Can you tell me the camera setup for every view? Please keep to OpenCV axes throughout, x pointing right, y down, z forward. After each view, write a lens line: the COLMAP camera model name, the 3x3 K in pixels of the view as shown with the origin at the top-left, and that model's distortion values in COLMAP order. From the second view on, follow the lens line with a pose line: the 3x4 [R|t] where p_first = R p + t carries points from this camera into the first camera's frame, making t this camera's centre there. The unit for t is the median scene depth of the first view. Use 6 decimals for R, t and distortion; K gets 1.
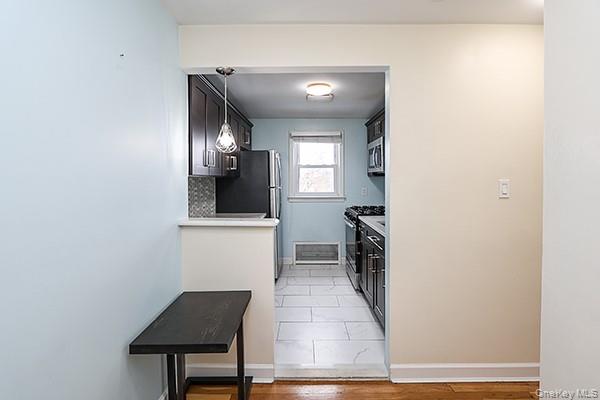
lens RADIAL K [[290.5, 0, 300.2], [0, 290.5, 183.0], [0, 0, 1]] dist [-0.007006, -0.000030]
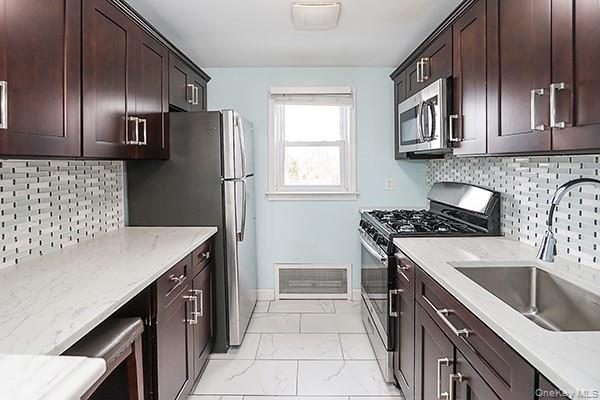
lens RADIAL K [[300.0, 0, 299.3], [0, 300.0, 170.2], [0, 0, 1]] dist [-0.004137, -0.000237]
pose [[0.999993, -0.001395, -0.003512, 0.031095], [0.001419, 0.999977, 0.006700, -0.004674], [0.003503, -0.006705, 0.999971, 0.360962]]
